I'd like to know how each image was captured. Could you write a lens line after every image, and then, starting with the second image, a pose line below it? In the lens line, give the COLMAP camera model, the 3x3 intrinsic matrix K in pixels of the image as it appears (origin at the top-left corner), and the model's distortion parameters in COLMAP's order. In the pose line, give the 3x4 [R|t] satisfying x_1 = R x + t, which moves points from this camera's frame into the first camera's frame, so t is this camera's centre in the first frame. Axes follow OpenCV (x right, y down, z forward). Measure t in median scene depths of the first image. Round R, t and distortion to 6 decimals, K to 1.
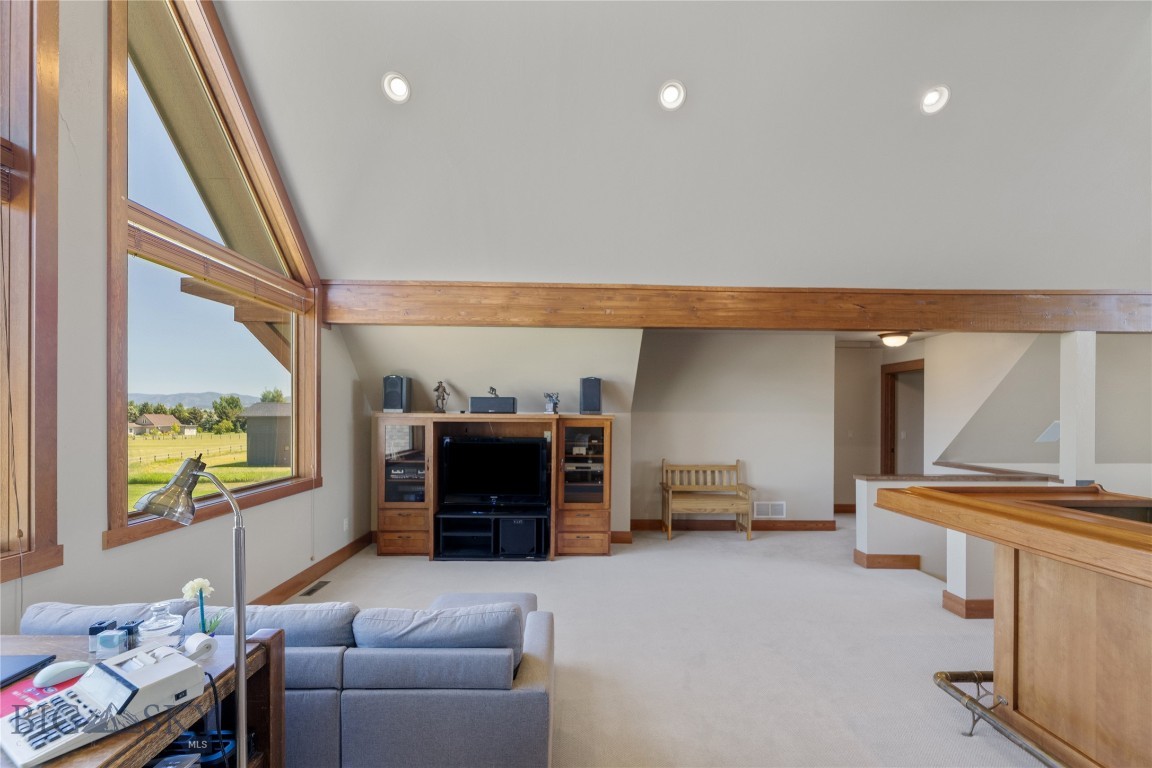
lens RADIAL K [[485.3, 0, 574.5], [0, 485.3, 409.5], [0, 0, 1]] dist [0.000084, -0.000011]
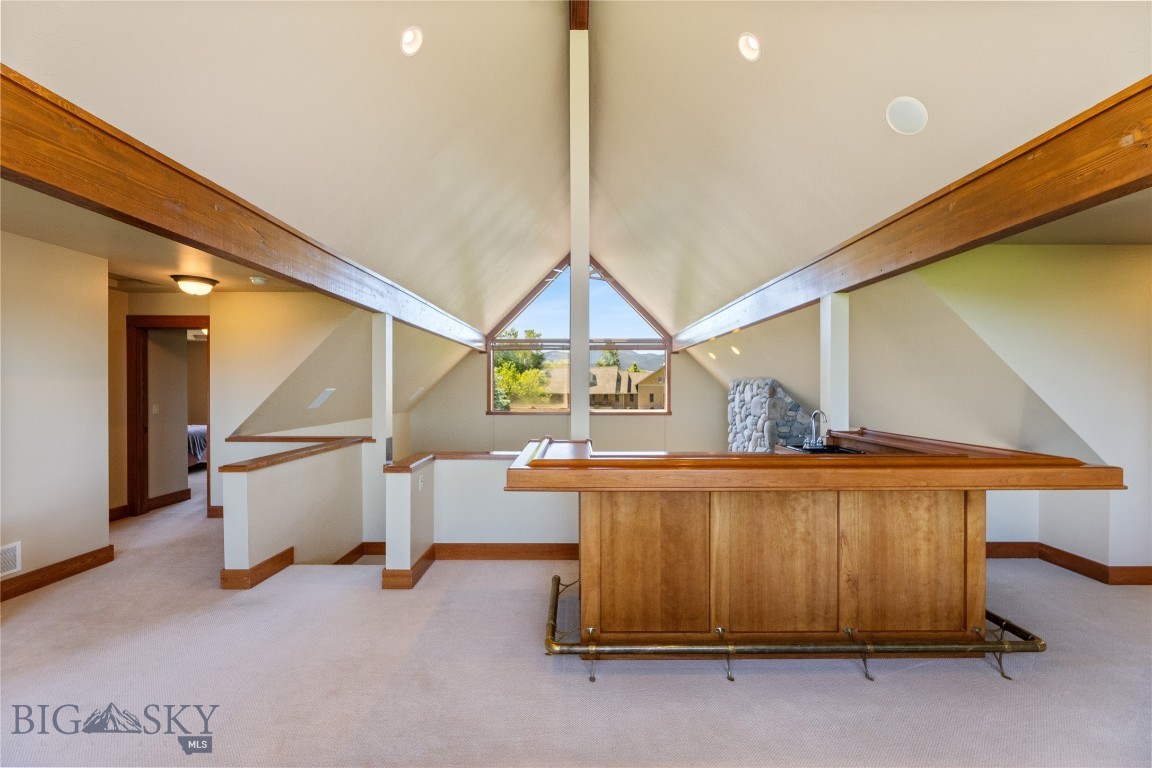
lens RADIAL K [[474.6, 0, 576.7], [0, 474.6, 390.0], [0, 0, 1]] dist [-0.000364, -0.000134]
pose [[0.020452, -0.012556, 0.999712, -0.115194], [-0.011989, 0.999846, 0.012803, 0.007098], [-0.999719, -0.012247, 0.020298, 0.493963]]
